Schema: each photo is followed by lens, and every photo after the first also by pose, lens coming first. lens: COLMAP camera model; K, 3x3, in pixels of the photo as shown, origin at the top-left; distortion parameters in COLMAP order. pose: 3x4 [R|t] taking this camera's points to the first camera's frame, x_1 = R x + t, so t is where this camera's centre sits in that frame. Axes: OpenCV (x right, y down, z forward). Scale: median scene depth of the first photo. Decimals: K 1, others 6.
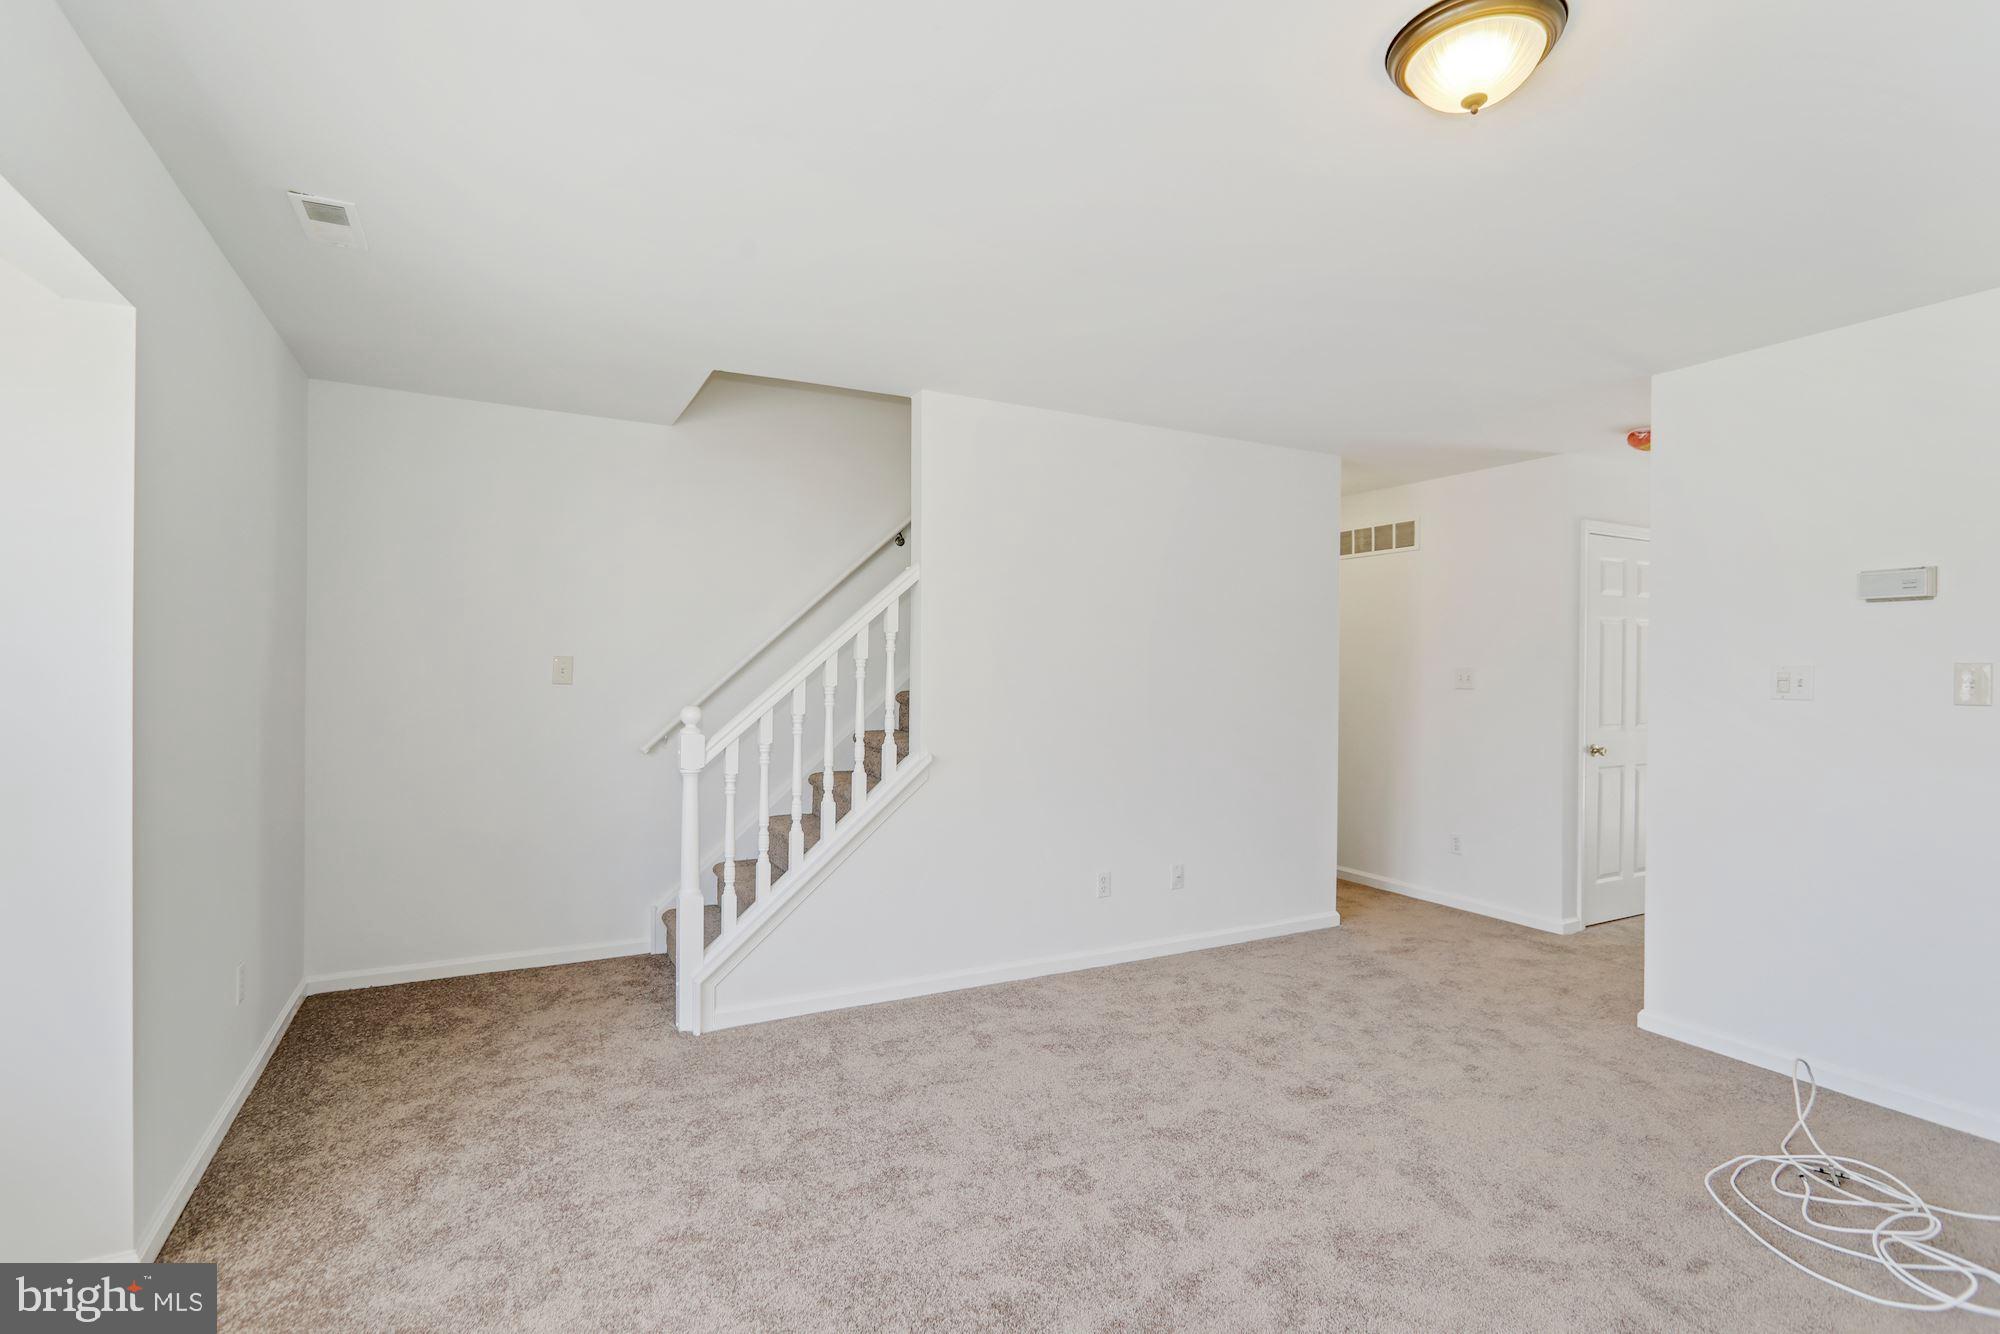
lens RADIAL K [[1001.9, 0, 1001.4], [0, 1001.9, 669.9], [0, 0, 1]] dist [-0.000904, 0.003840]
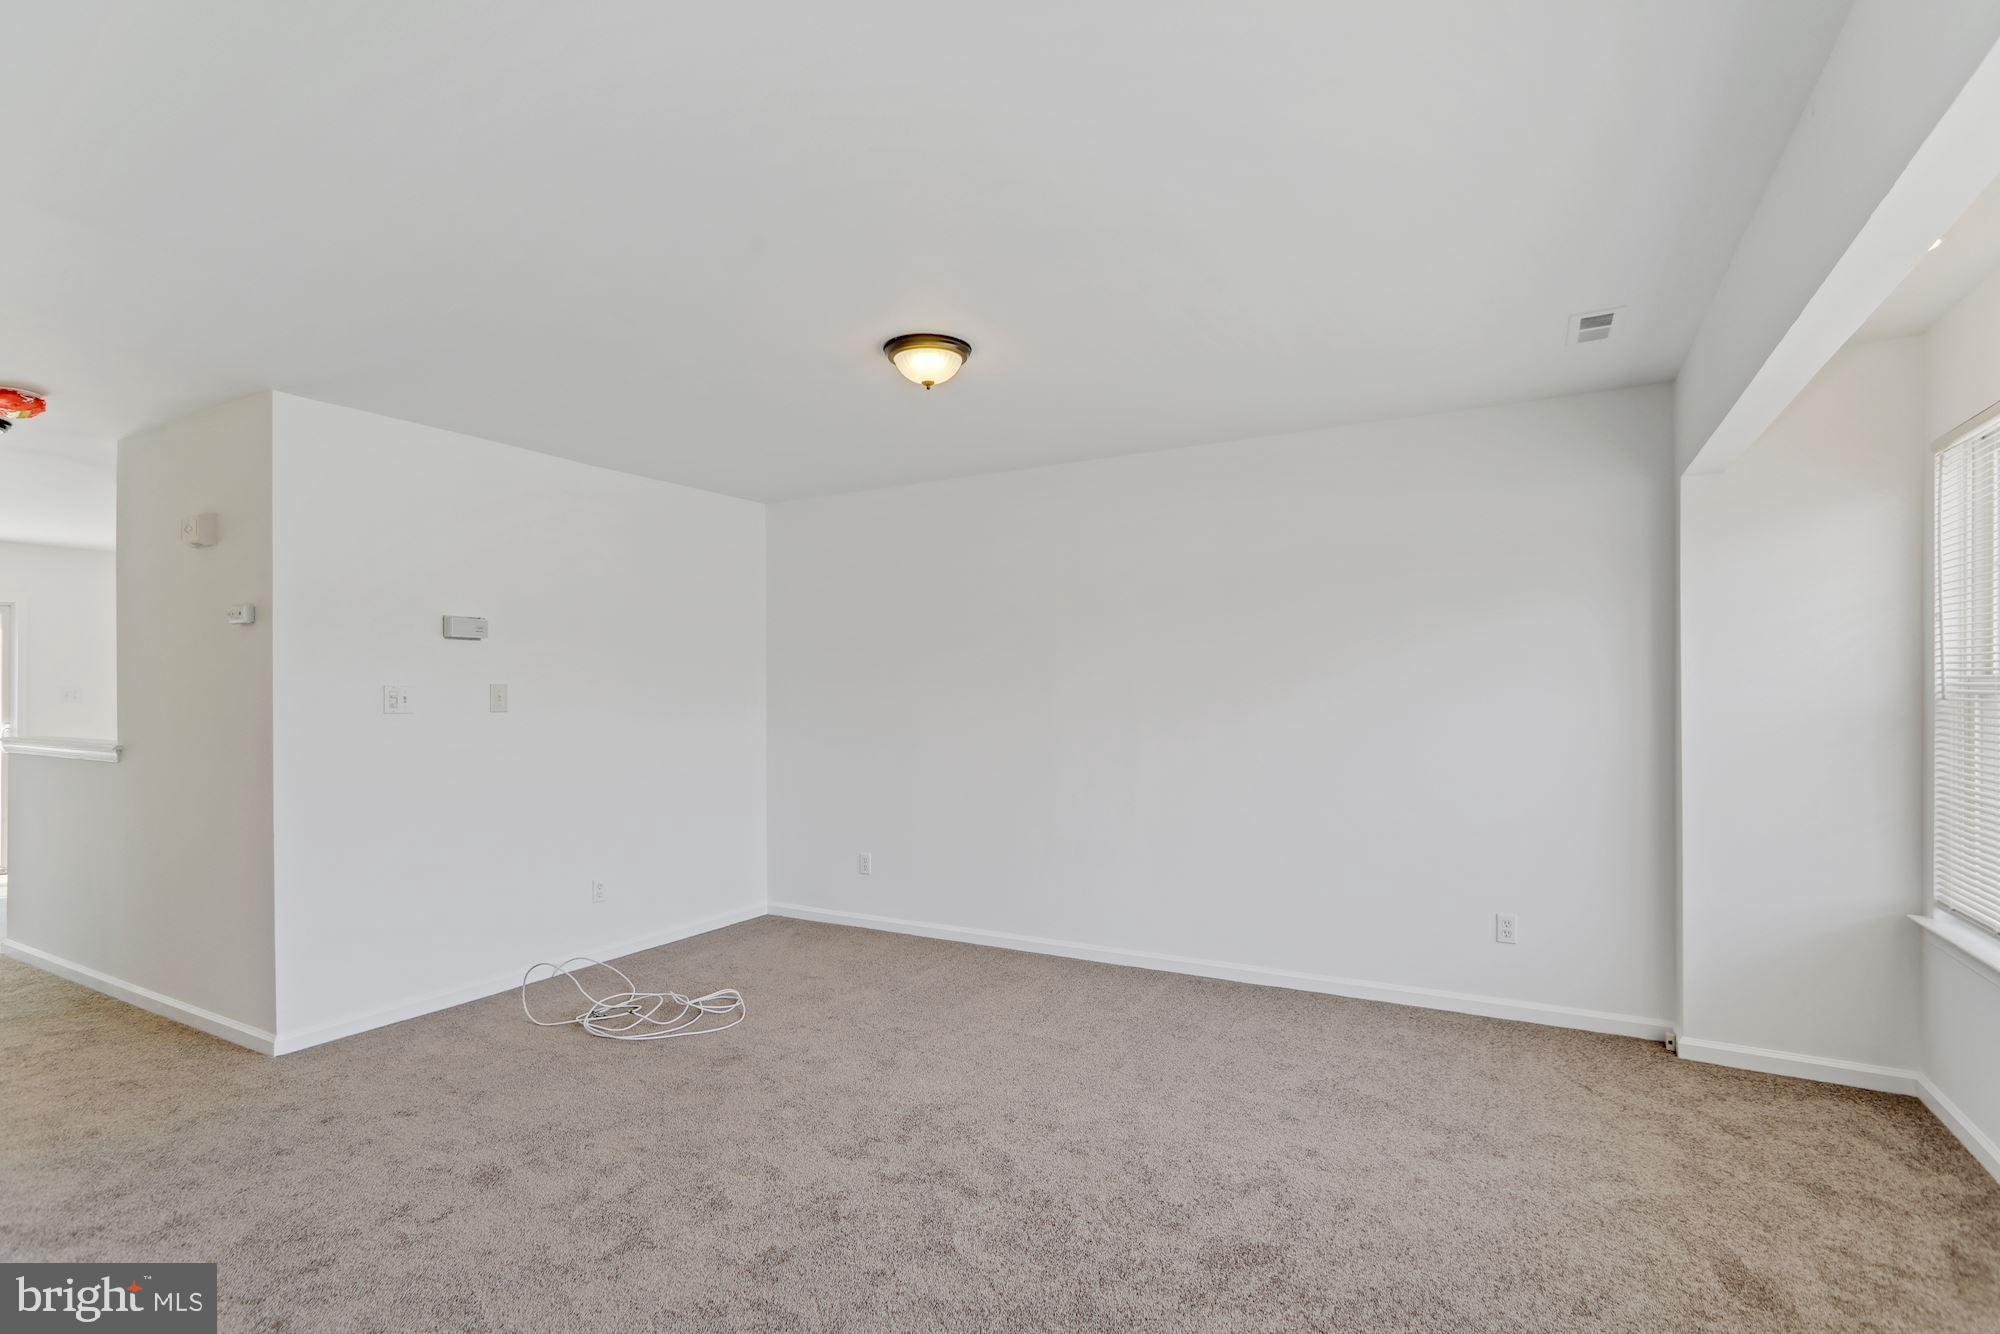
lens RADIAL K [[1001.9, 0, 984.8], [0, 1001.9, 671.7], [0, 0, 1]] dist [-0.000904, 0.003840]
pose [[-0.564772, 0.016833, 0.825075, -0.530051], [0.003435, 0.999831, -0.018047, 0.003308], [-0.825240, -0.007358, -0.564735, 0.927219]]
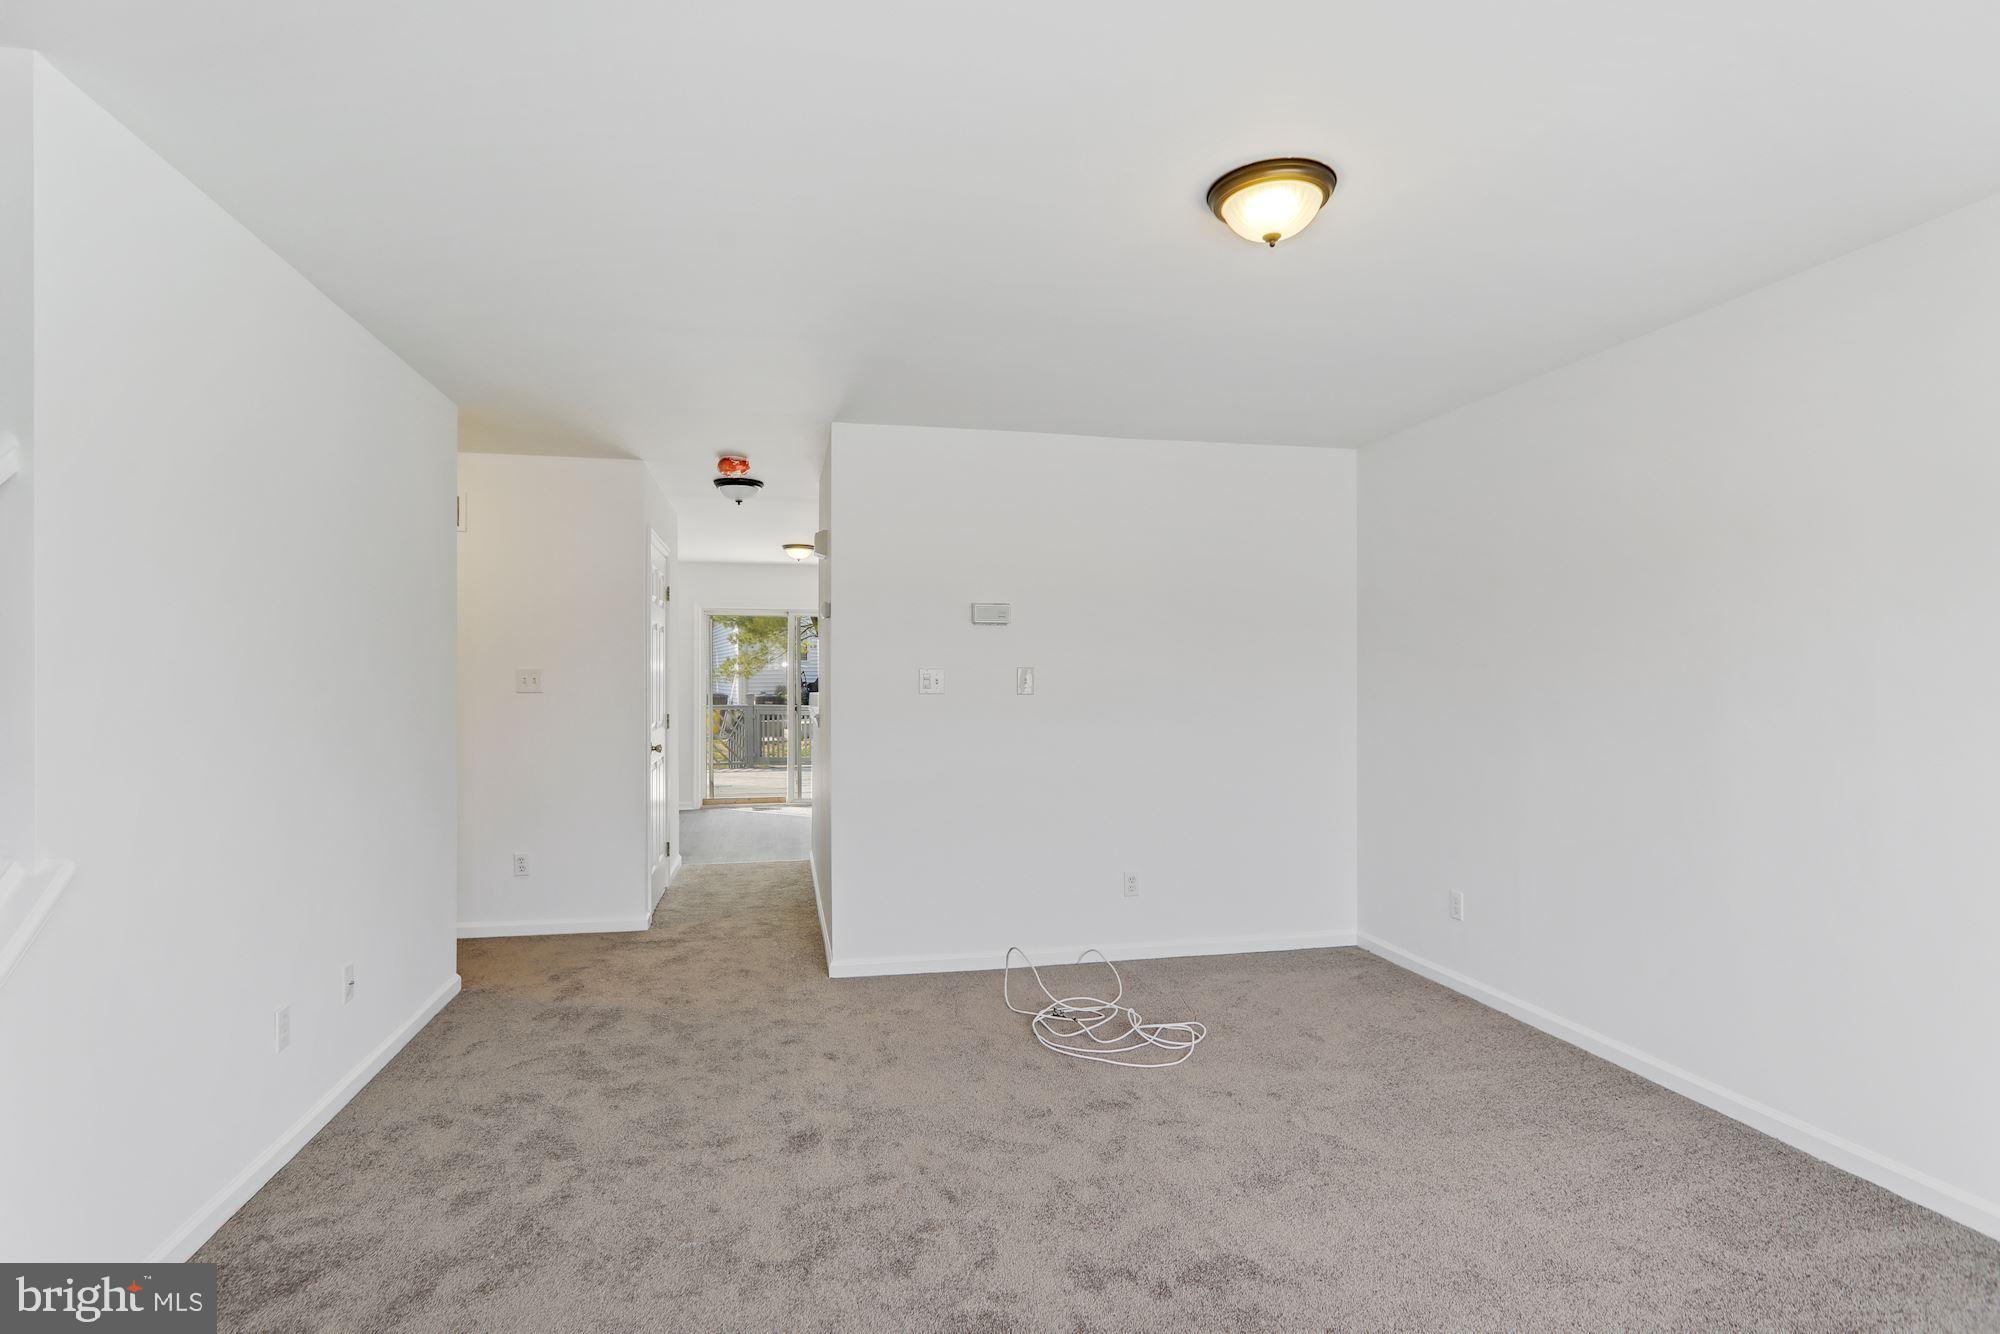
lens RADIAL K [[1001.9, 0, 991.5], [0, 1001.9, 674.3], [0, 0, 1]] dist [-0.000904, 0.003840]
pose [[0.250940, -0.000060, 0.968003, -0.421662], [-0.001522, 0.999999, 0.000457, 0.002568], [-0.968001, -0.001588, 0.250940, 0.497274]]
